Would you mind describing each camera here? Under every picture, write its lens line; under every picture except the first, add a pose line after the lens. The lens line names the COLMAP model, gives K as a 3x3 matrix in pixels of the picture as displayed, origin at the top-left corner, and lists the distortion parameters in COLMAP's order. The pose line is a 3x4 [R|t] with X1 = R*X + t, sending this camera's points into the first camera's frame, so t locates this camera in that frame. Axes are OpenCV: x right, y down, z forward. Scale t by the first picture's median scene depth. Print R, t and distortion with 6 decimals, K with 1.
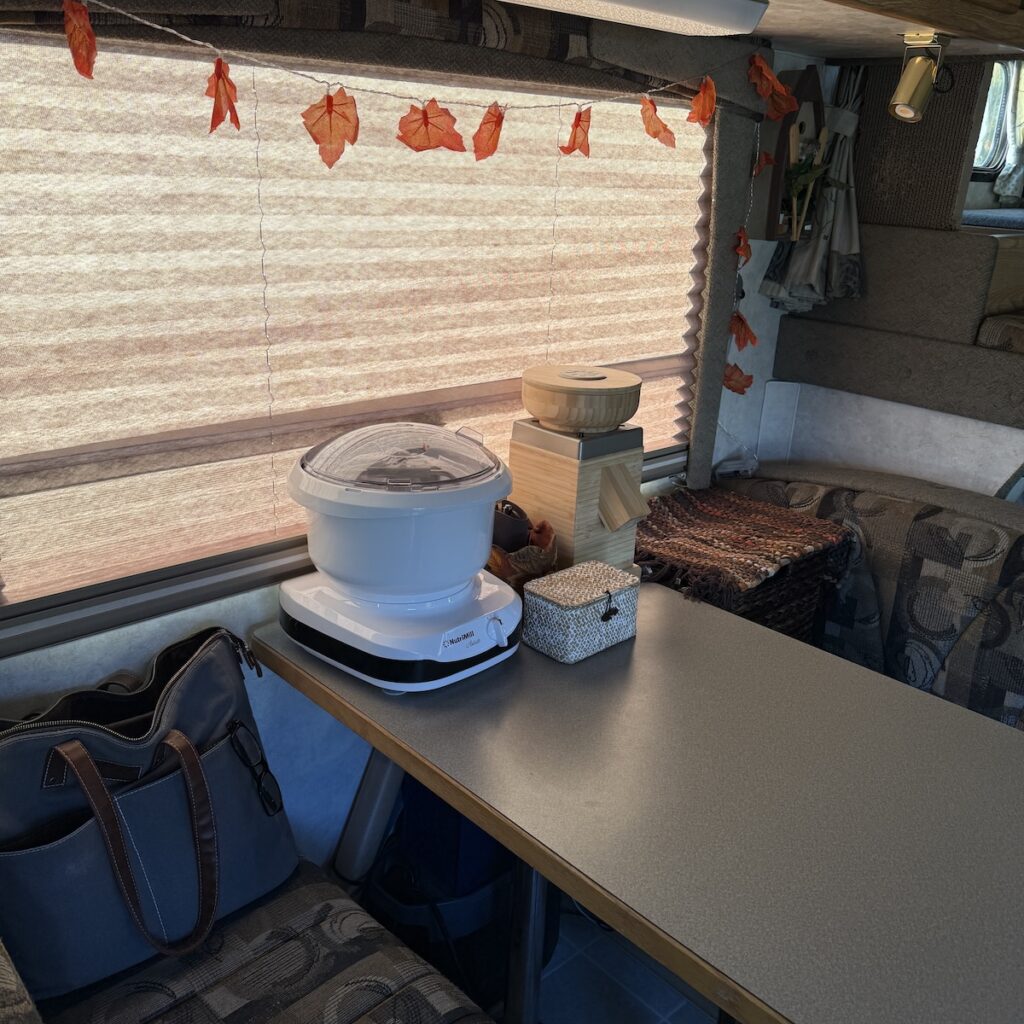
lens RADIAL K [[948.8, 0, 509.2], [0, 948.8, 521.0], [0, 0, 1]] dist [-0.022058, 0.000000]
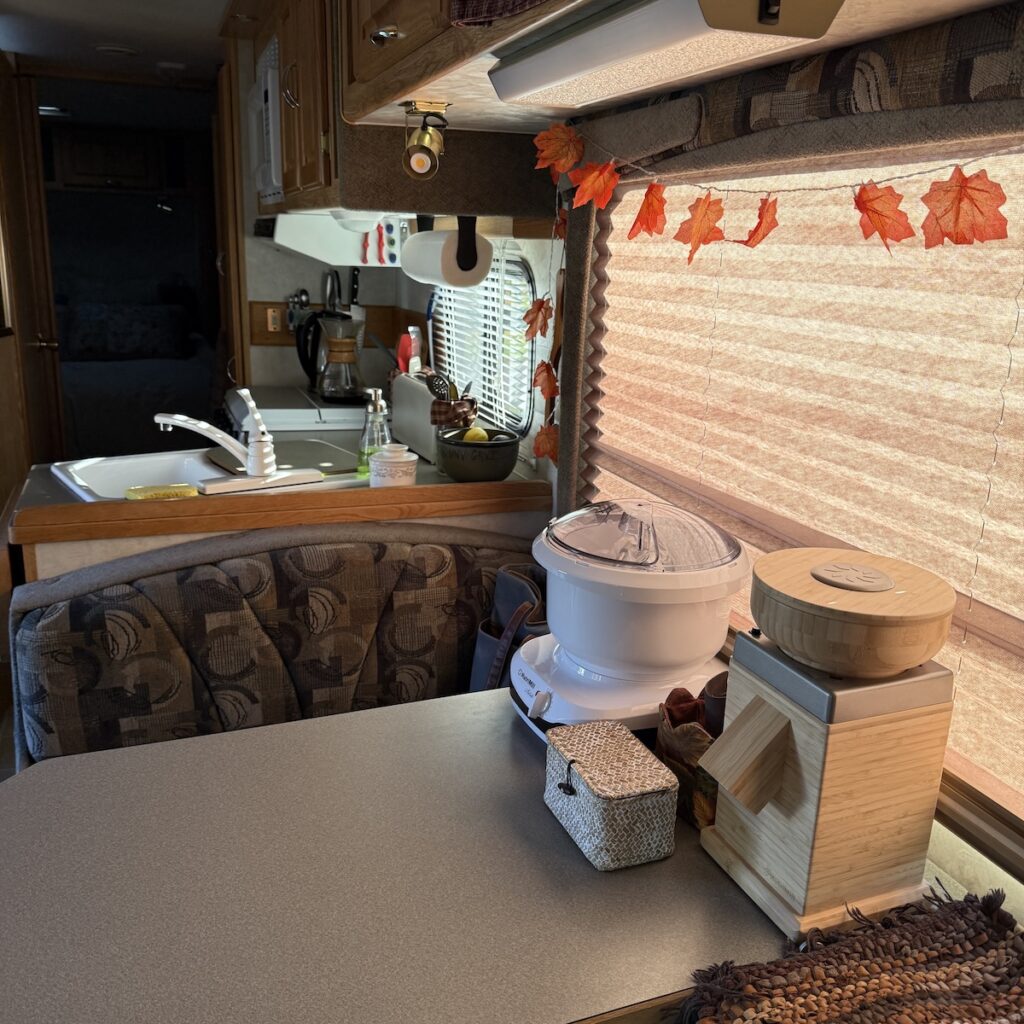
lens RADIAL K [[948.8, 0, 510.6], [0, 948.8, 501.9], [0, 0, 1]] dist [-0.022058, 0.000000]
pose [[-0.345892, 0.206768, -0.915208, 0.812506], [-0.346041, 0.878544, 0.329267, -0.364938], [0.872132, 0.430590, -0.232331, 1.028641]]
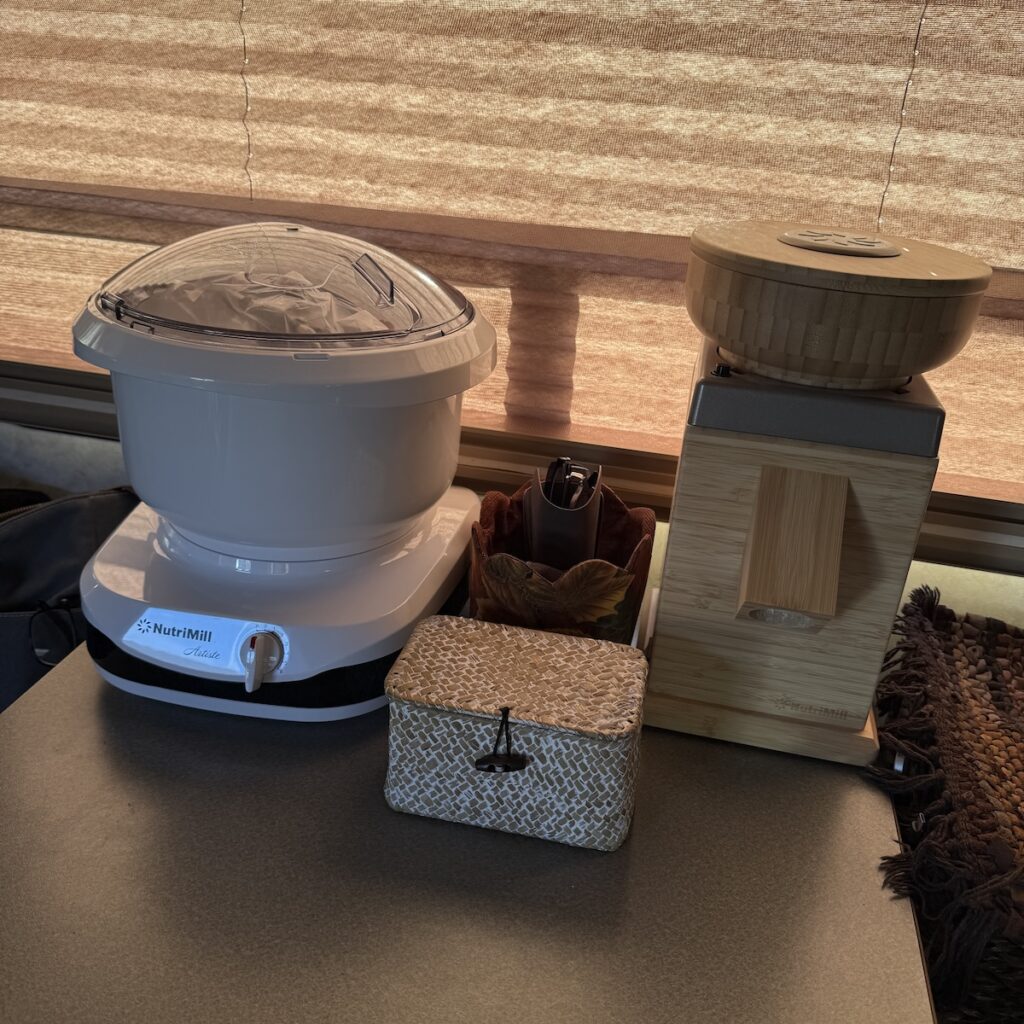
lens RADIAL K [[948.8, 0, 510.5], [0, 948.8, 512.7], [0, 0, 1]] dist [-0.022058, 0.000000]
pose [[0.592329, 0.357694, -0.721943, 0.372522], [-0.310712, 0.928149, 0.204933, -0.093721], [0.743374, 0.102928, 0.660909, 0.700214]]
